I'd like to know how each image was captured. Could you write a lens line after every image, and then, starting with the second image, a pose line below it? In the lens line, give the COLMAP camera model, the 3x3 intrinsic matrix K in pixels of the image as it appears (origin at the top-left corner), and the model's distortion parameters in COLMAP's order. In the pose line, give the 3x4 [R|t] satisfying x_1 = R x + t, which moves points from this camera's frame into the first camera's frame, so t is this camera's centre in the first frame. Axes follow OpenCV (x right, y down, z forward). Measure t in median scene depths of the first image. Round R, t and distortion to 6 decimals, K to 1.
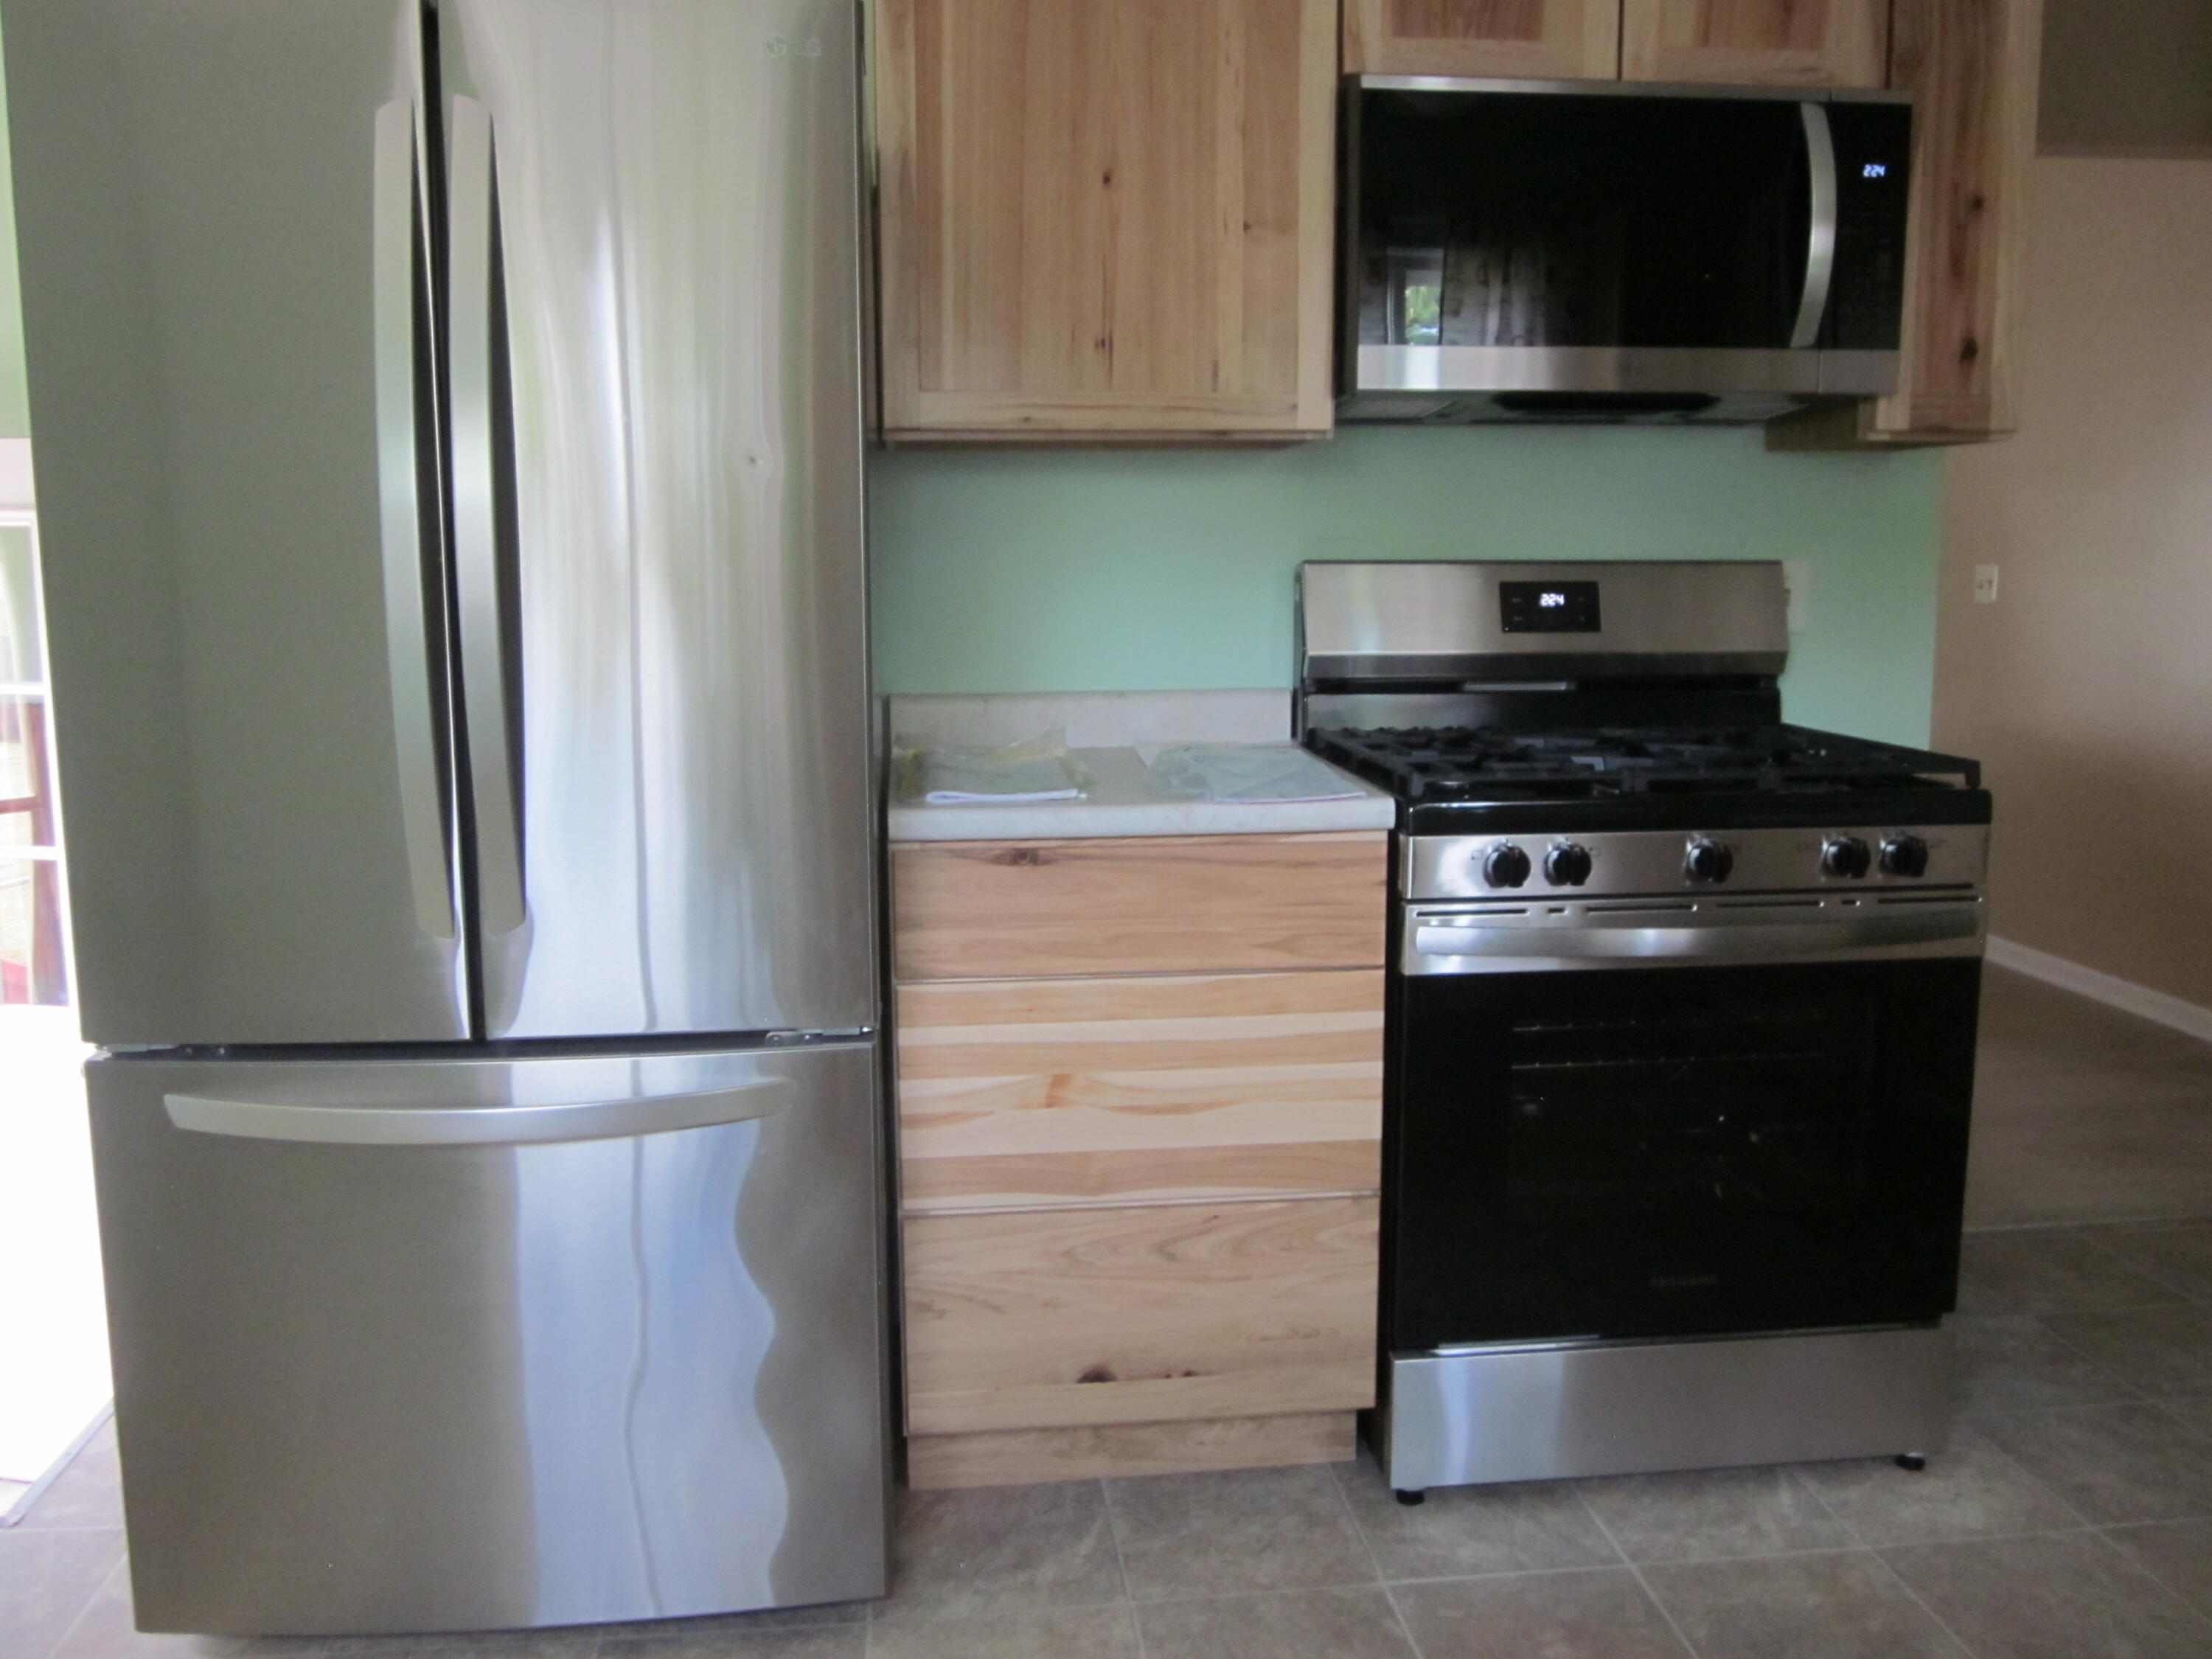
lens RADIAL K [[1840.8, 0, 1106.0], [0, 1840.8, 829.5], [0, 0, 1]] dist [-0.037173, 0.007824]
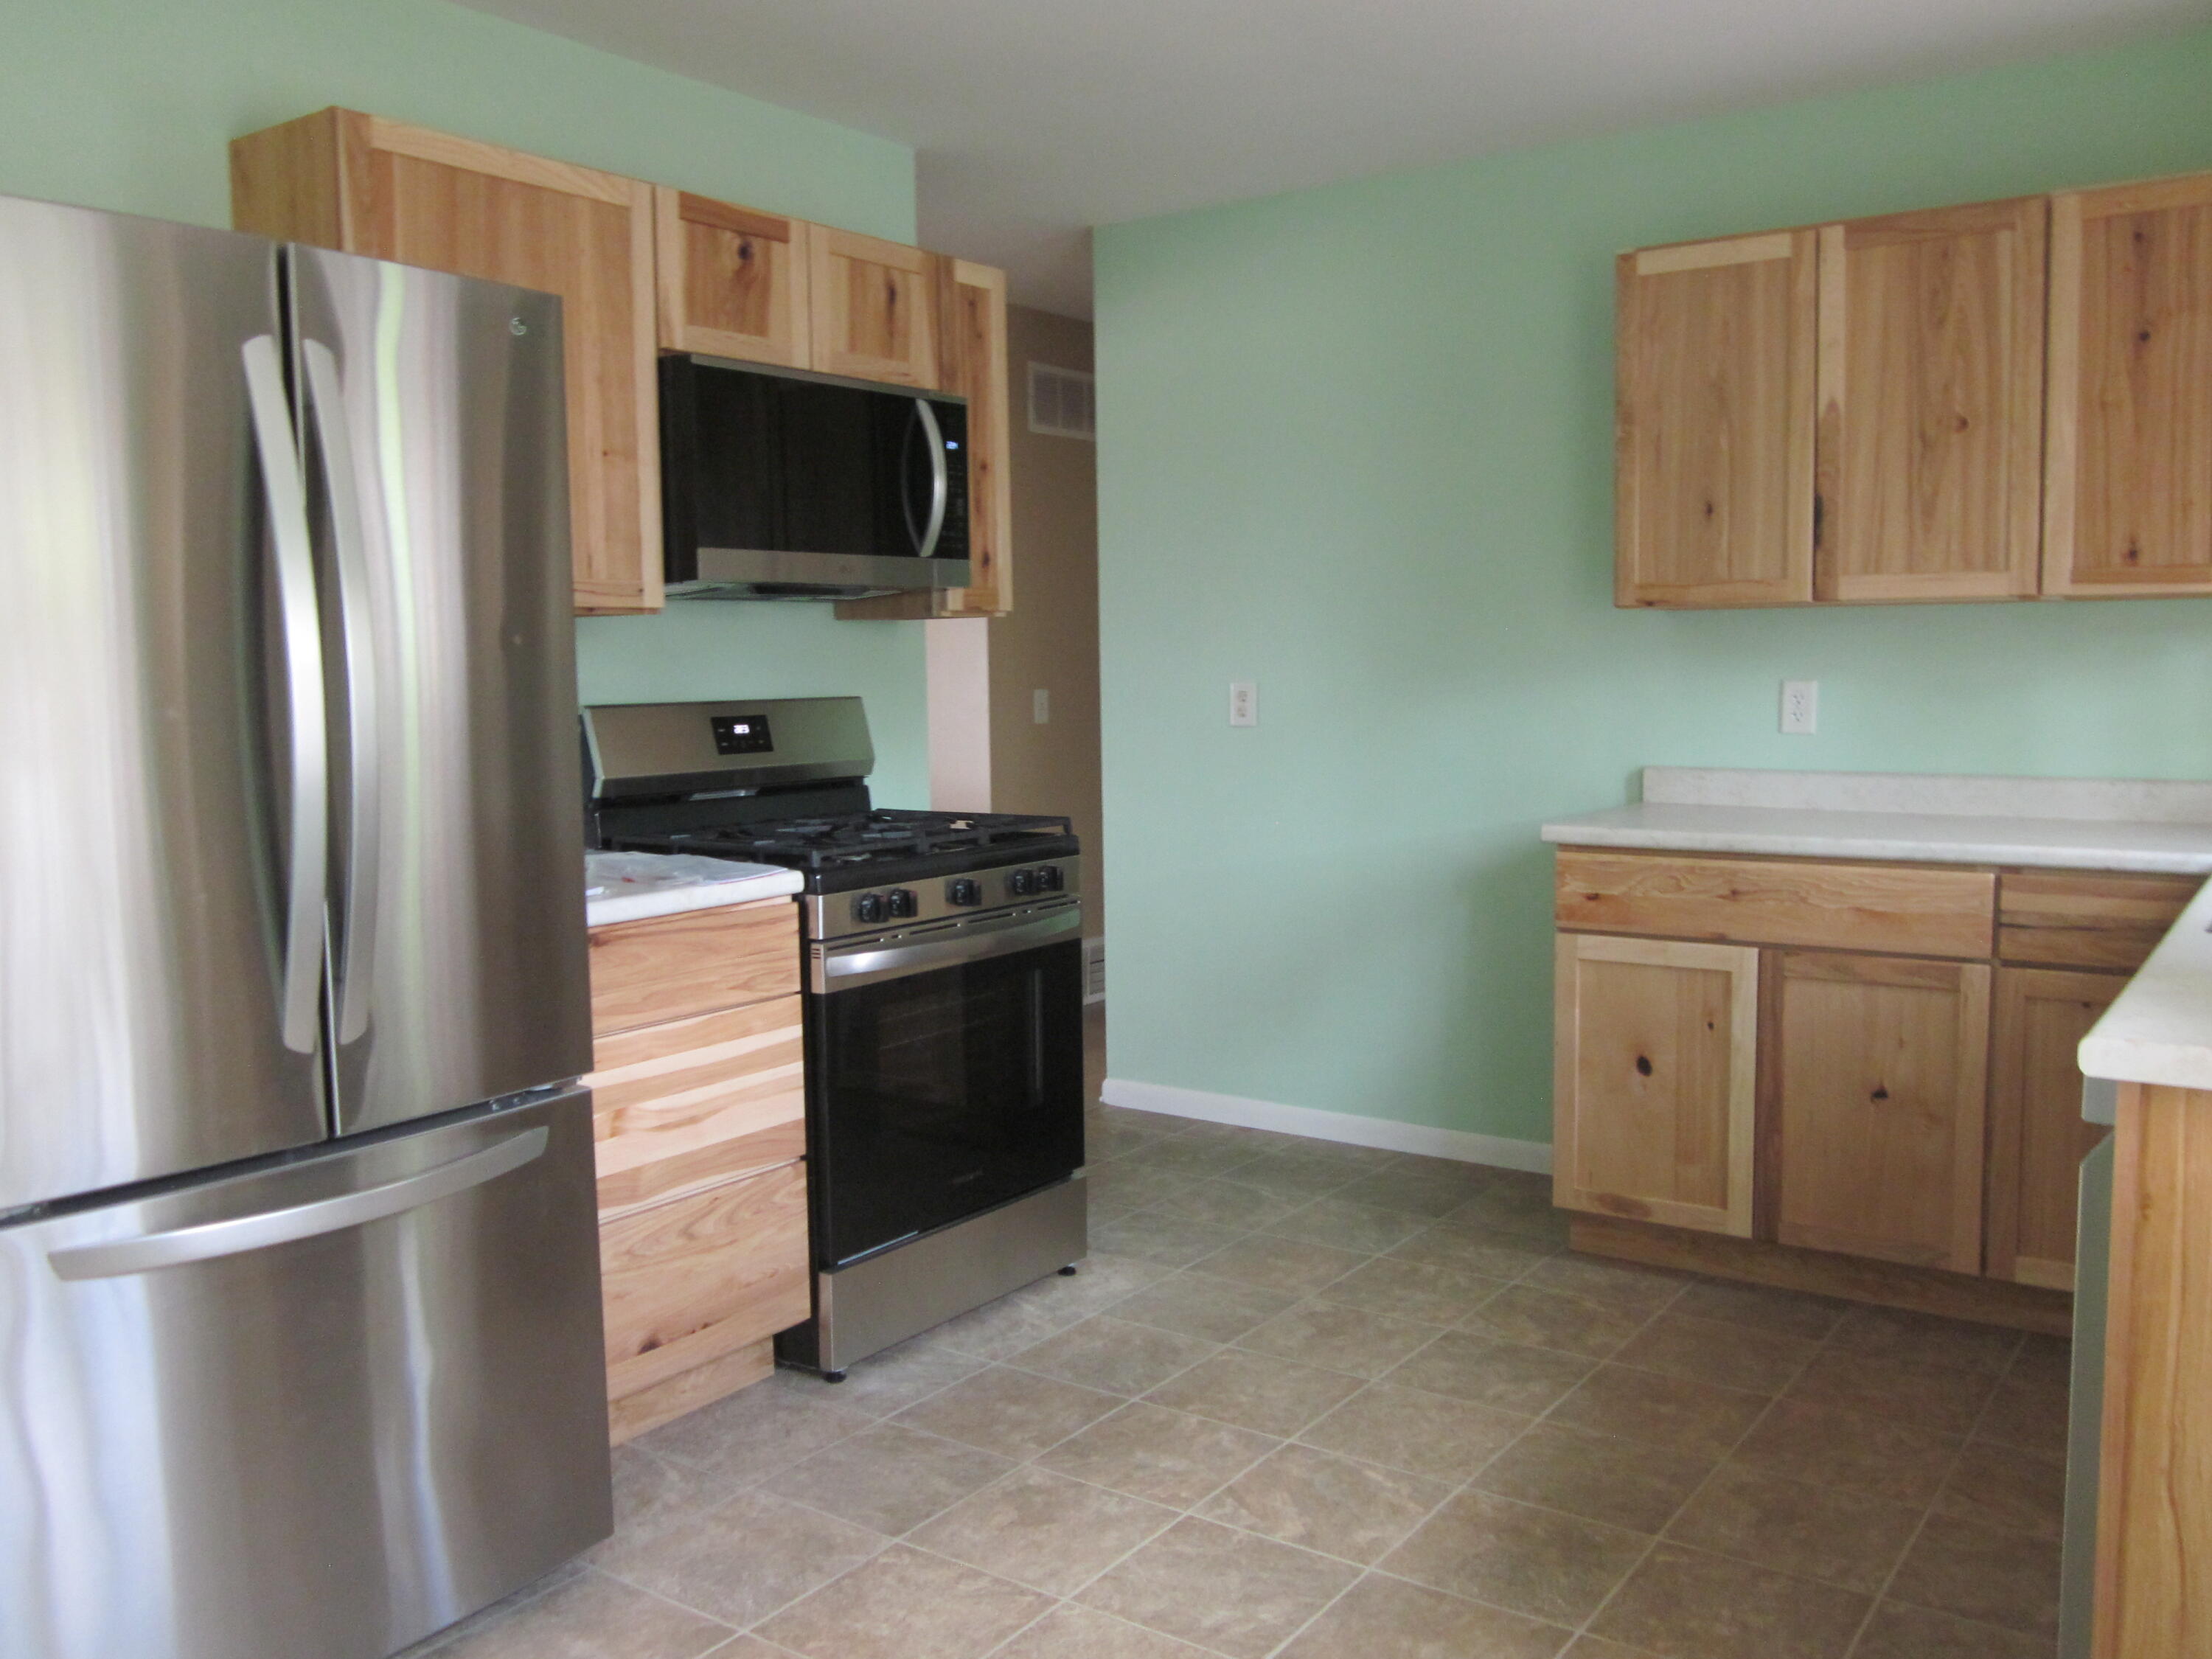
lens RADIAL K [[1840.8, 0, 1106.0], [0, 1840.8, 829.5], [0, 0, 1]] dist [-0.037173, 0.007824]
pose [[0.670372, -0.074195, 0.738306, -0.701540], [0.124468, 0.992134, -0.013312, -0.000609], [-0.731511, 0.100819, 0.674334, -0.122776]]
